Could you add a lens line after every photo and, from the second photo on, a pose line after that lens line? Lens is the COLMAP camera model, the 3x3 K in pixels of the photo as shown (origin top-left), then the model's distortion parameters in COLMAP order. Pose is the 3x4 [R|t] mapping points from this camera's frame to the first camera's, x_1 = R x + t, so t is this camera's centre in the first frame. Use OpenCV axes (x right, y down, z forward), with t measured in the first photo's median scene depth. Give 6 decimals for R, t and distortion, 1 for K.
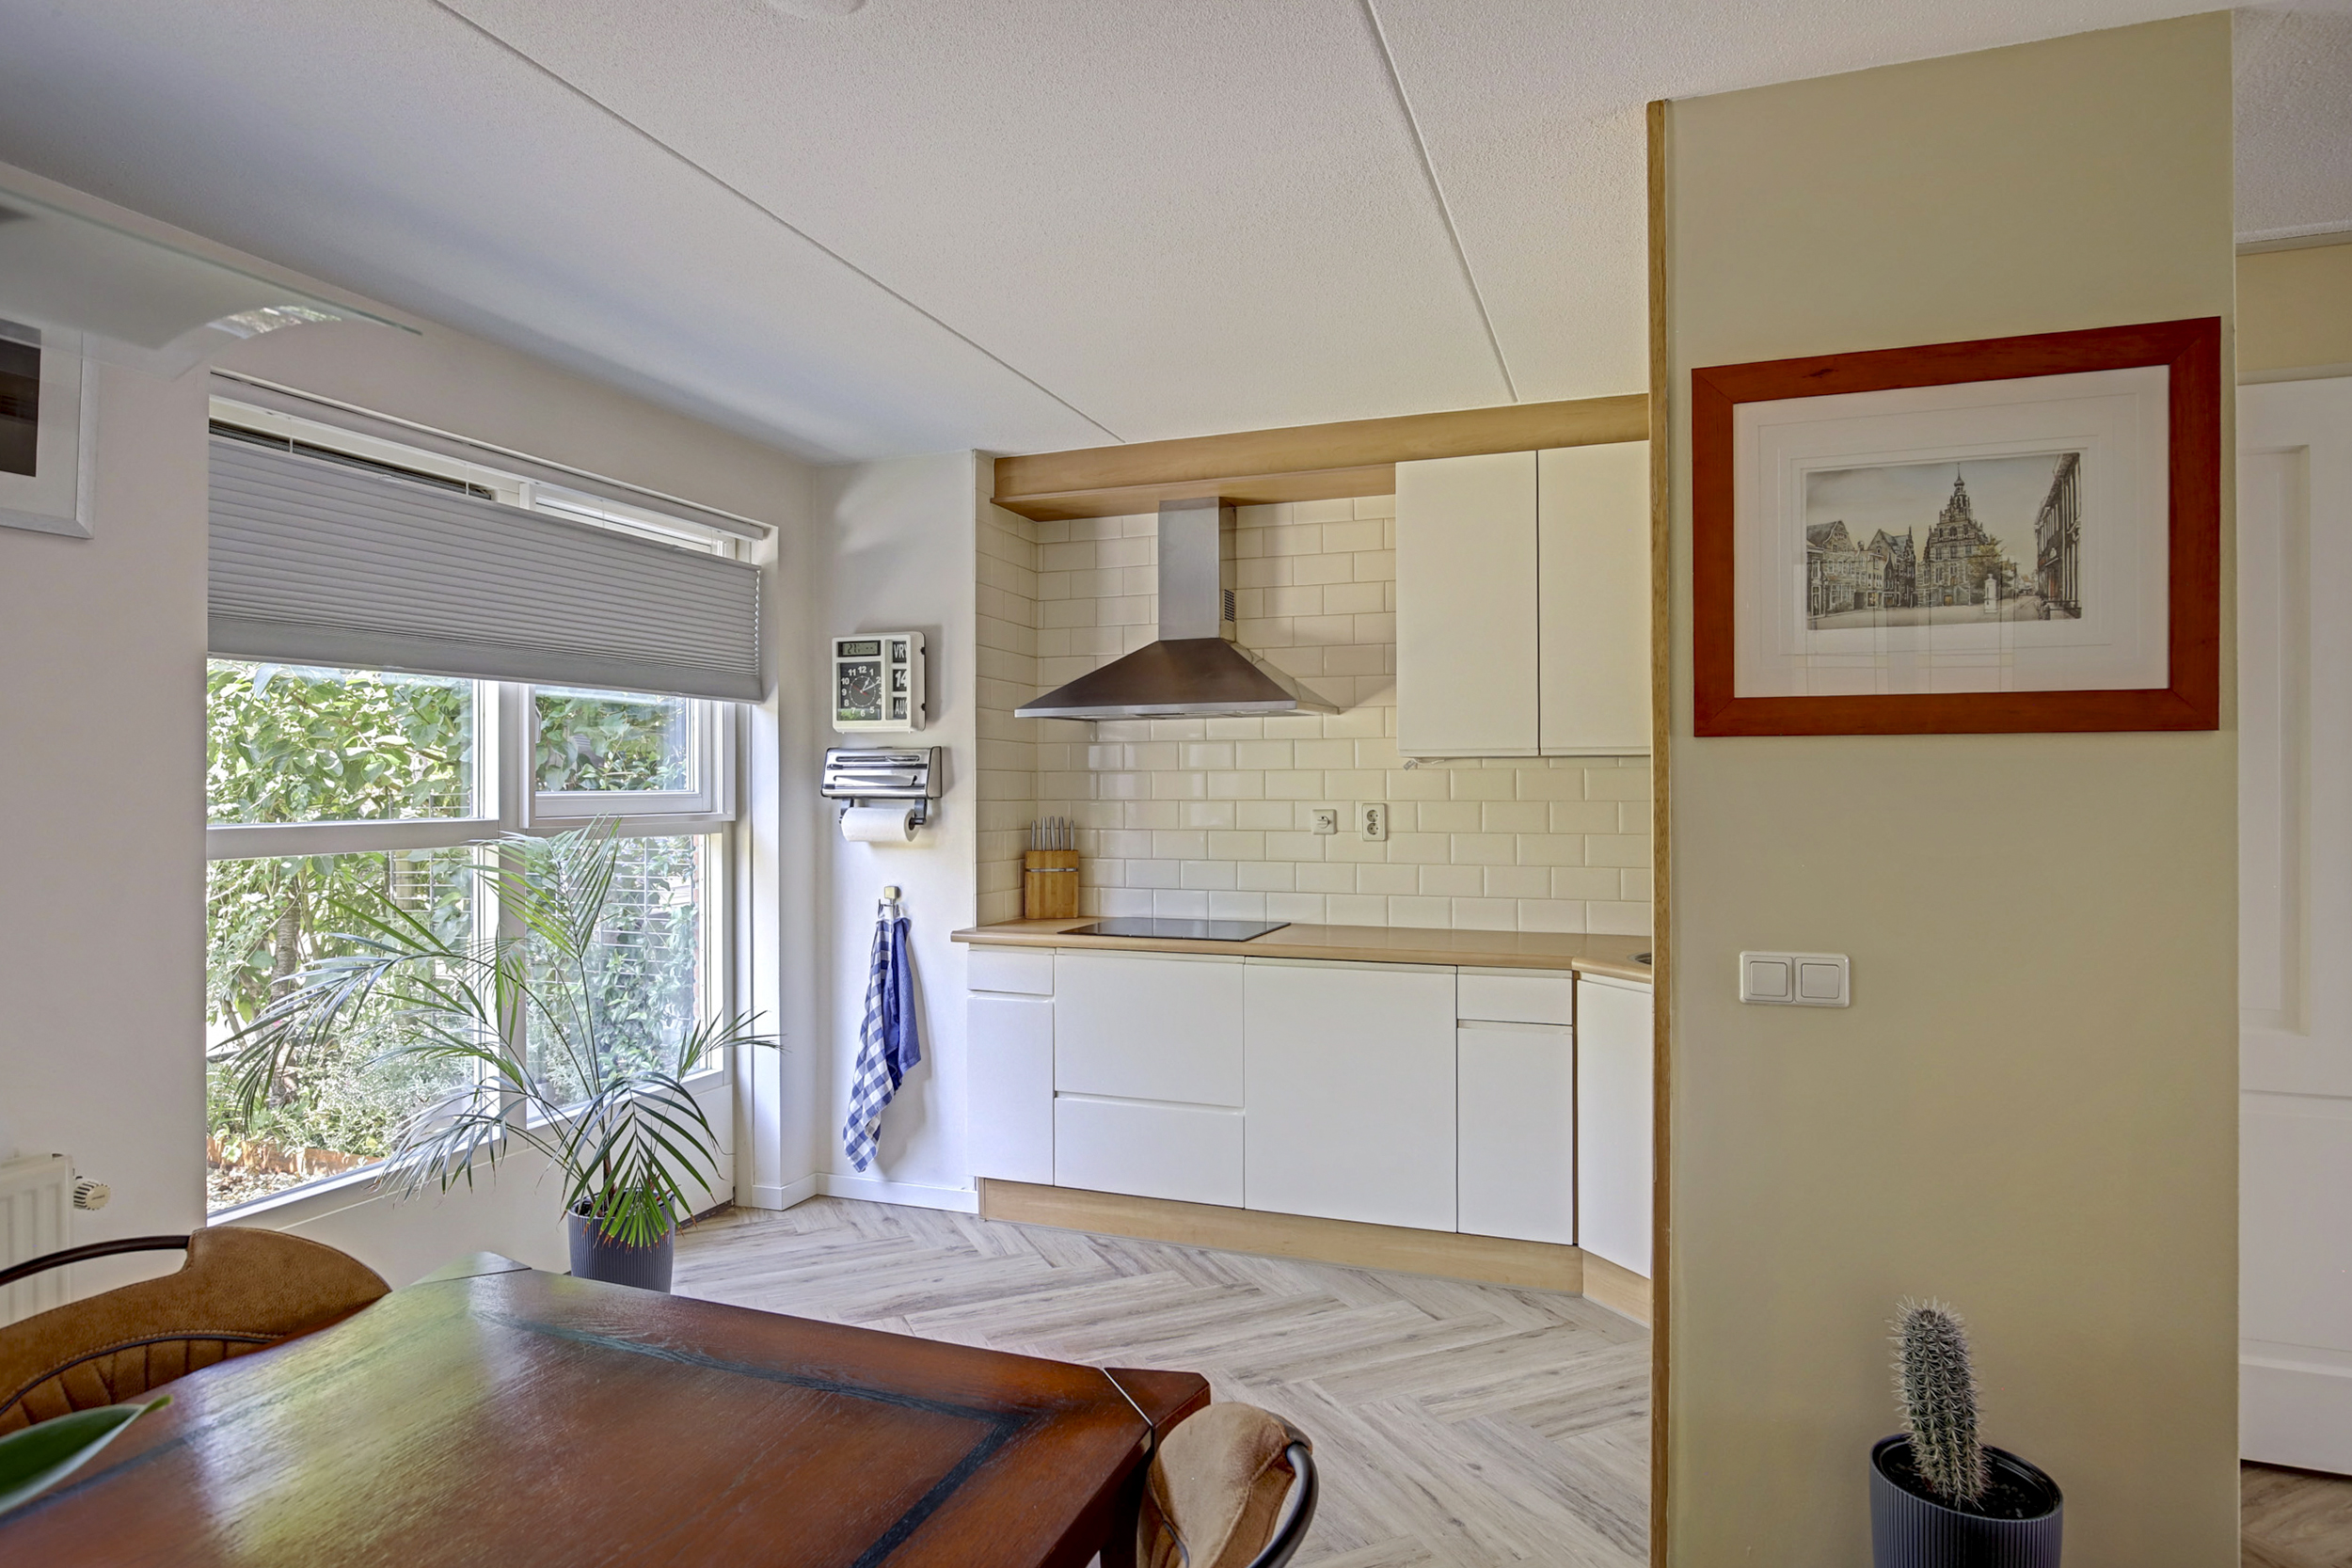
lens RADIAL K [[1306.1, 0, 1176.9], [0, 1306.1, 775.0], [0, 0, 1]] dist [-0.014716, -0.000520]
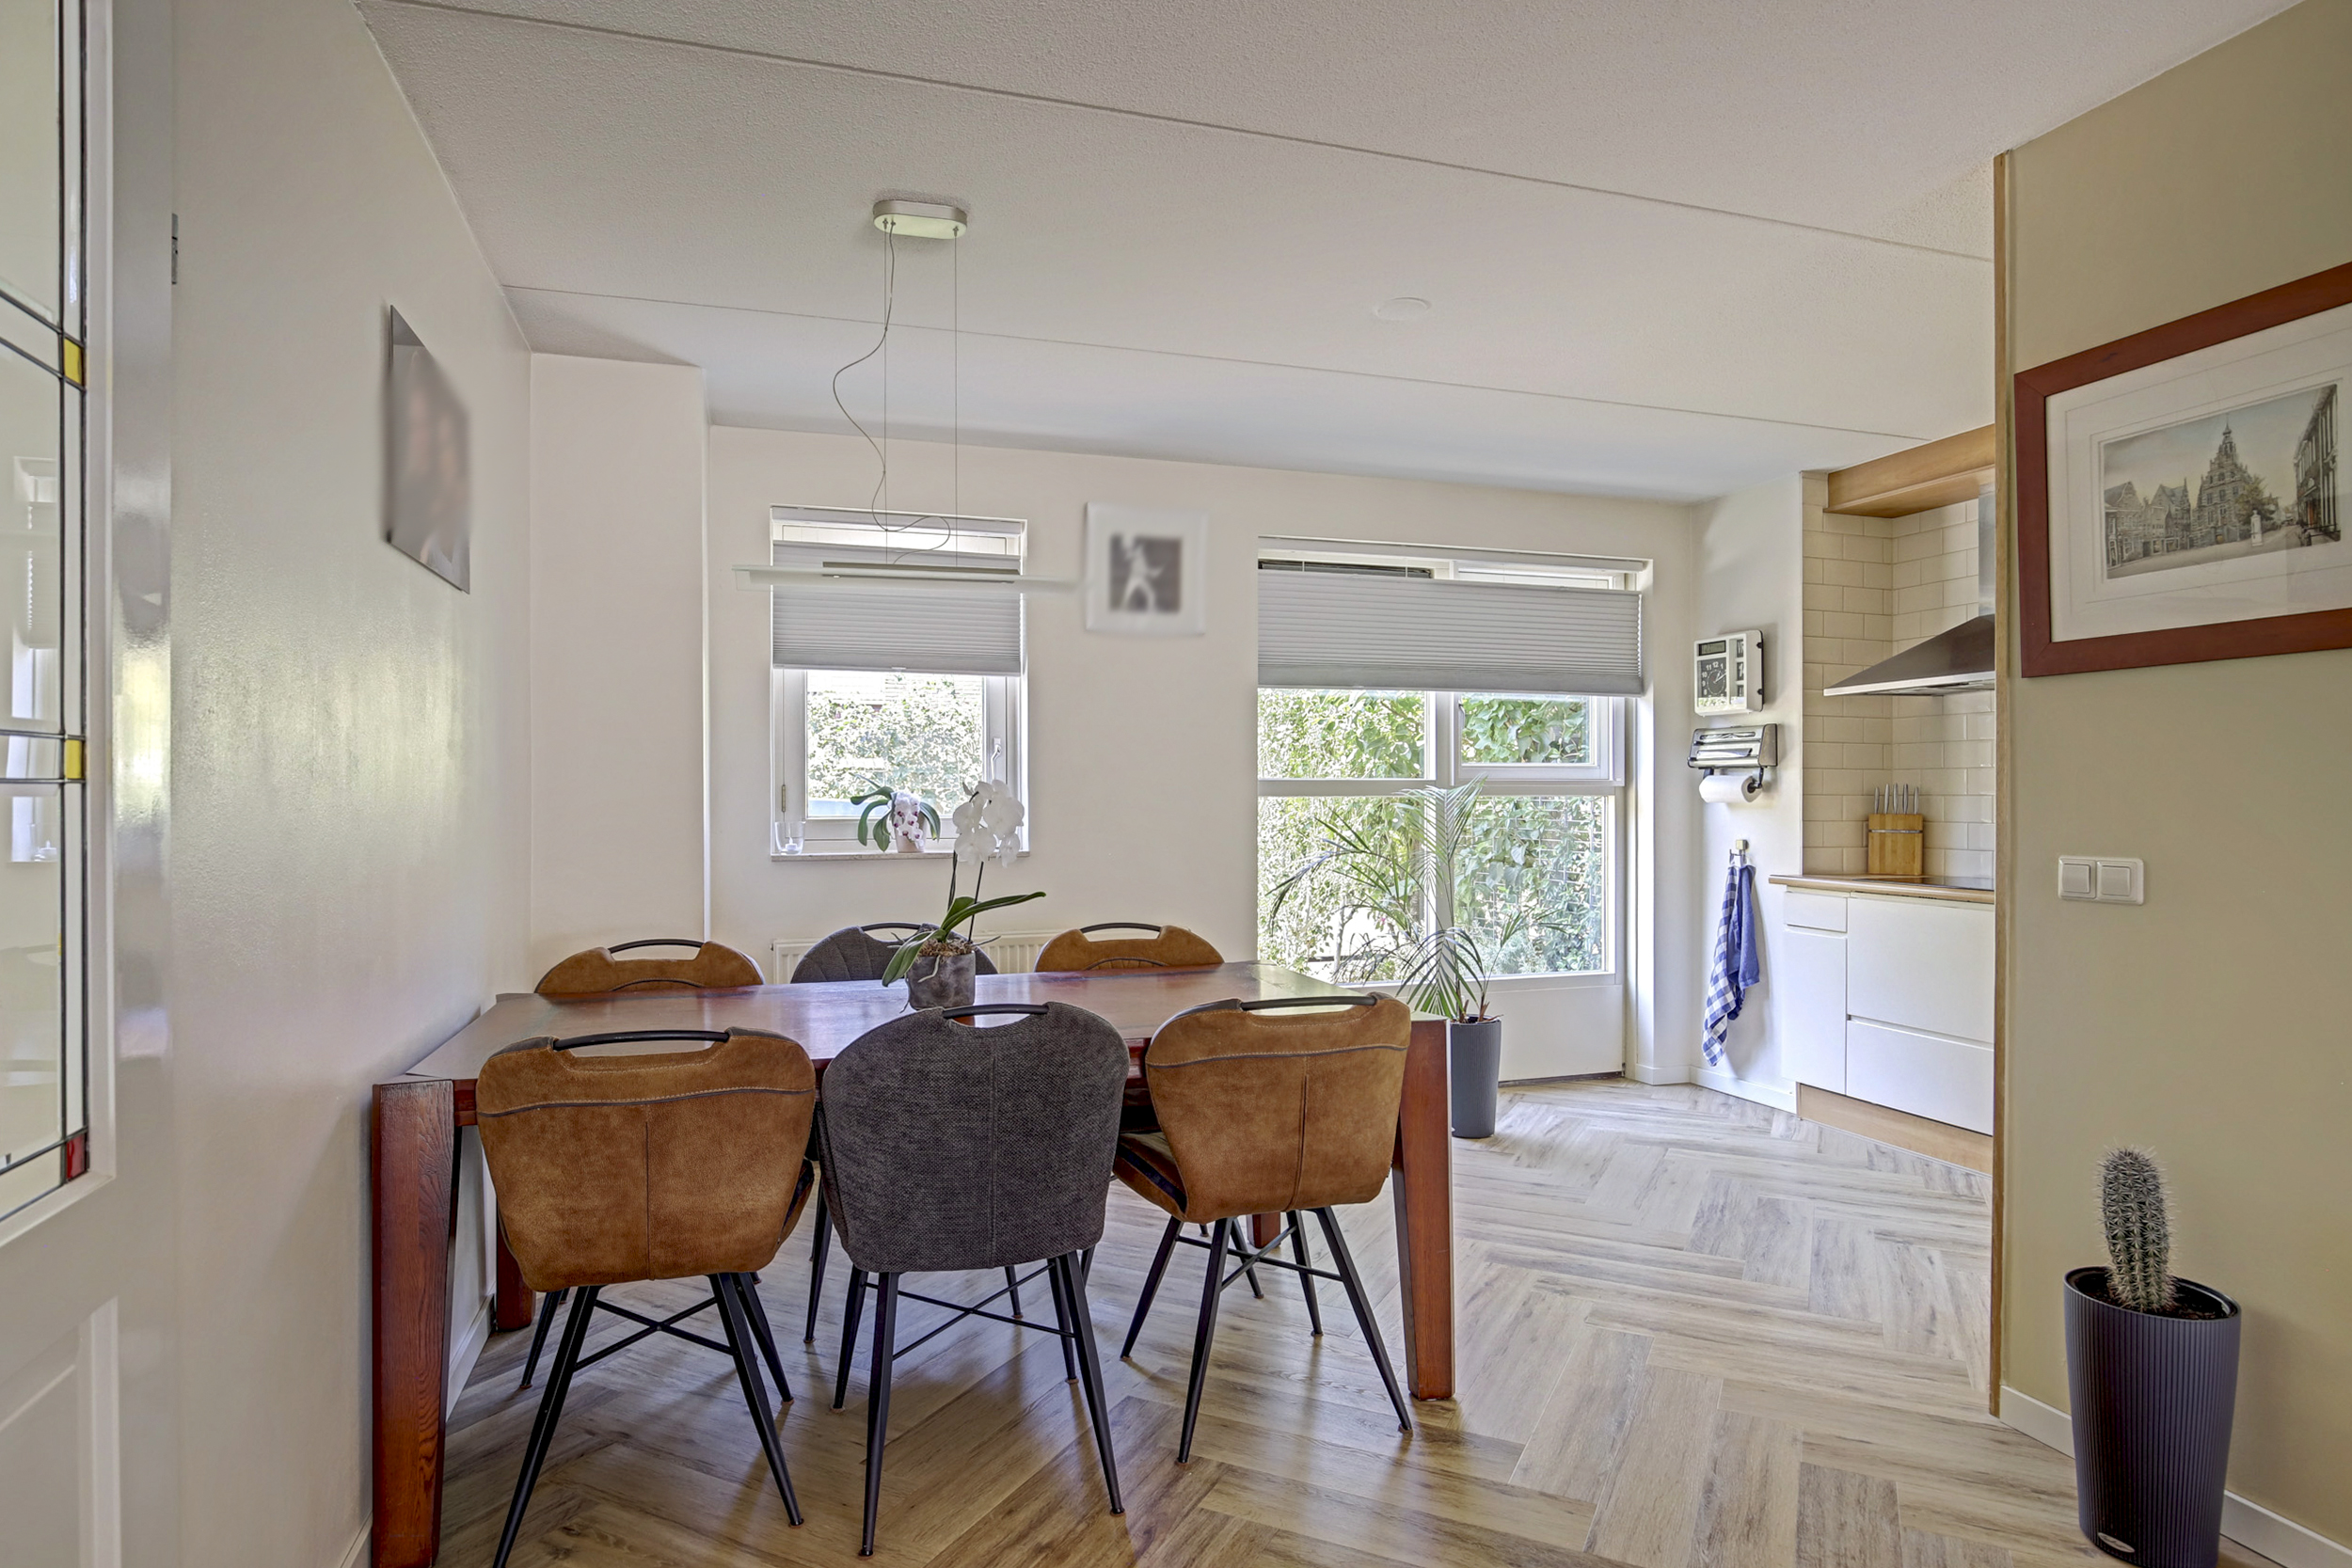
lens RADIAL K [[1306.1, 0, 1175.2], [0, 1306.1, 790.7], [0, 0, 1]] dist [-0.014716, -0.000520]
pose [[0.618280, -0.001901, -0.785956, 0.425200], [0.006686, 0.999974, 0.002840, 0.033156], [0.785930, -0.007011, 0.618276, -0.179298]]
